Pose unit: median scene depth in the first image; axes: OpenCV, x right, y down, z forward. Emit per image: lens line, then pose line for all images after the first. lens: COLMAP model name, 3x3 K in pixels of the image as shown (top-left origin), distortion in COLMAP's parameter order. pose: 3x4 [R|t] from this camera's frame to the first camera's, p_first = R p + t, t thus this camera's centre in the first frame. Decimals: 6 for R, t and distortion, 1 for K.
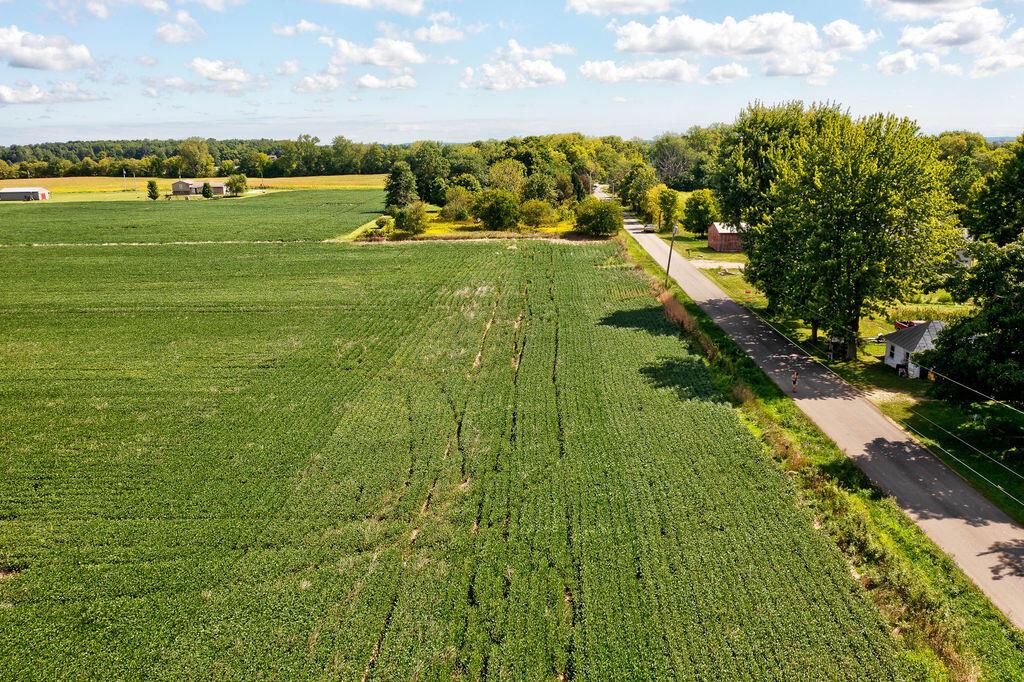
lens RADIAL K [[814.2, 0, 512.0], [0, 814.2, 341.0], [0, 0, 1]] dist [-0.023944, -0.006505]
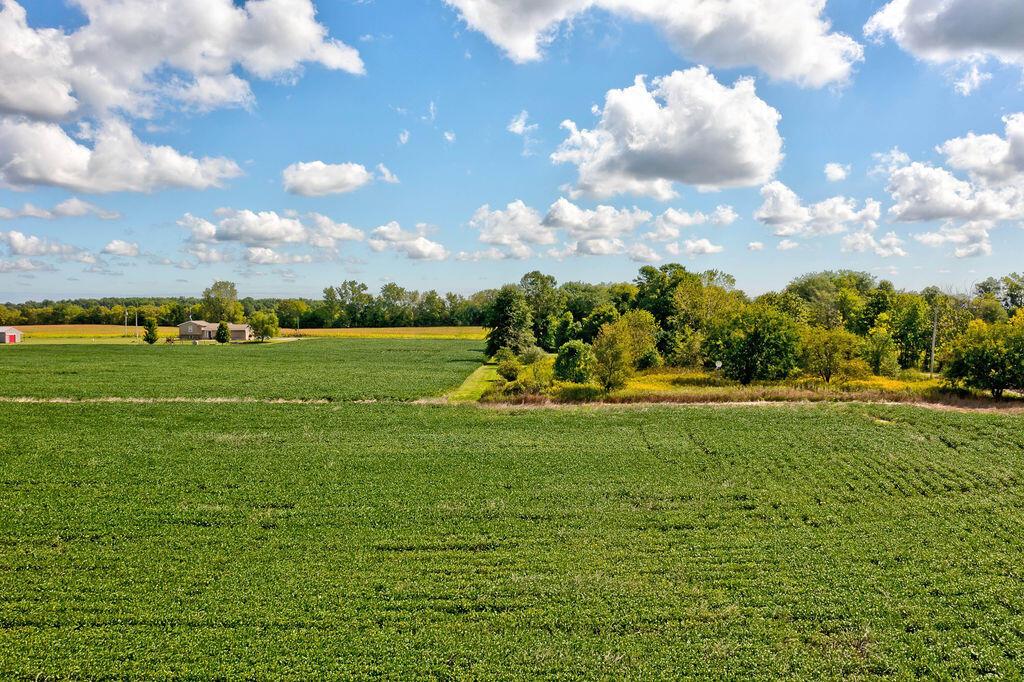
lens RADIAL K [[814.2, 0, 512.0], [0, 814.2, 341.0], [0, 0, 1]] dist [-0.023944, -0.006505]
pose [[0.999287, 0.012215, -0.035738, -0.083415], [-0.019234, 0.978950, -0.203193, -0.032346], [0.032503, 0.203735, 0.978486, 0.276403]]
